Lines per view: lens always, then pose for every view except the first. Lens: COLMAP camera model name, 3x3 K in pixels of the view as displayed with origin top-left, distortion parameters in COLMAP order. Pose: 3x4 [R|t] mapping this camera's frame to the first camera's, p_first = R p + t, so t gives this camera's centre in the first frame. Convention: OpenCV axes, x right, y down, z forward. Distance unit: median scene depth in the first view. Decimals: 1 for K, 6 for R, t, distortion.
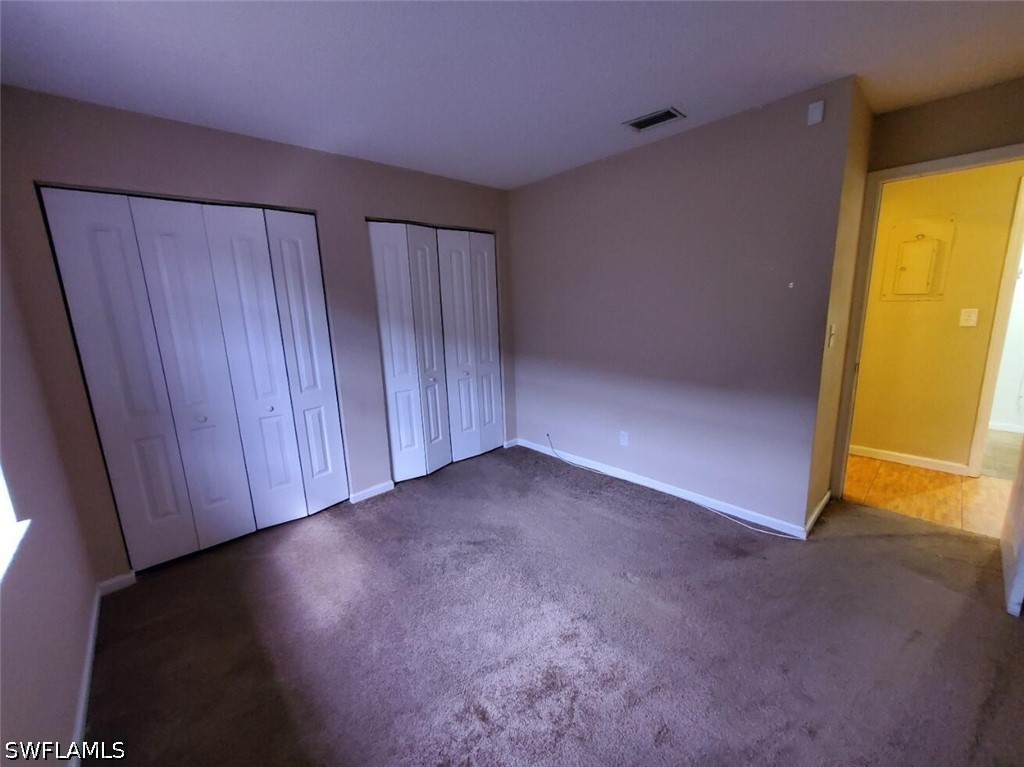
lens RADIAL K [[408.1, 0, 505.2], [0, 408.1, 384.7], [0, 0, 1]] dist [0.015568, 0.001011]
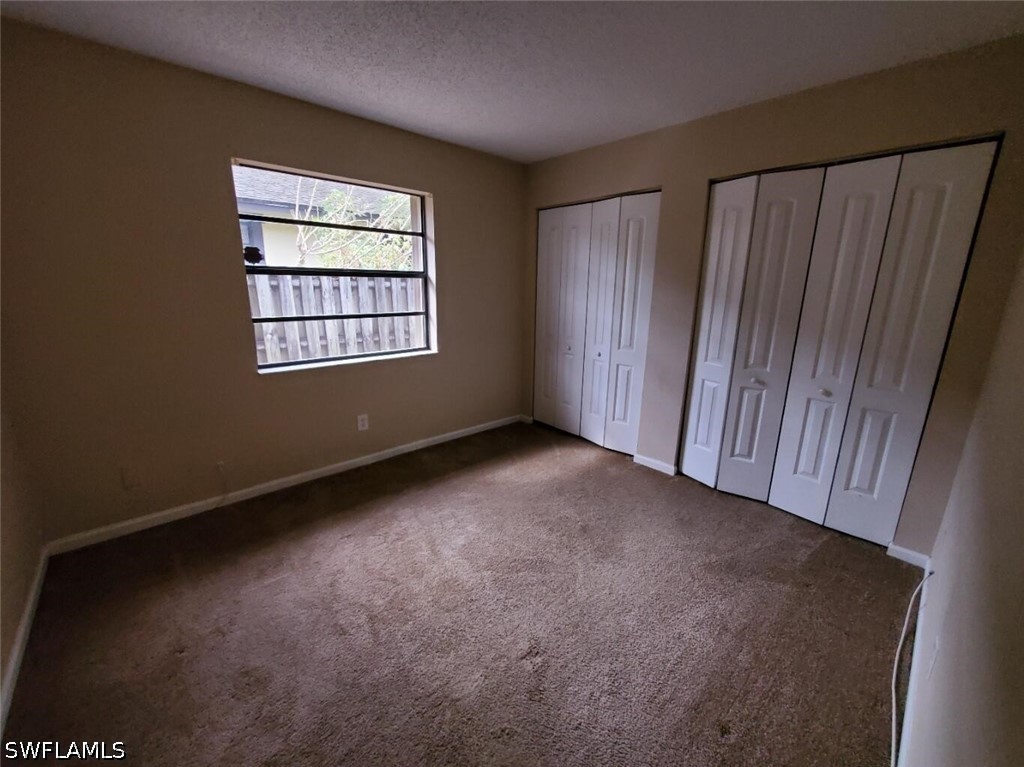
lens RADIAL K [[408.1, 0, 506.6], [0, 408.1, 377.9], [0, 0, 1]] dist [0.015568, 0.001011]
pose [[0.008110, 0.275090, -0.961384, 0.600815], [-0.216628, 0.939068, 0.266877, -0.133041], [0.976221, 0.206098, 0.067208, 0.548778]]
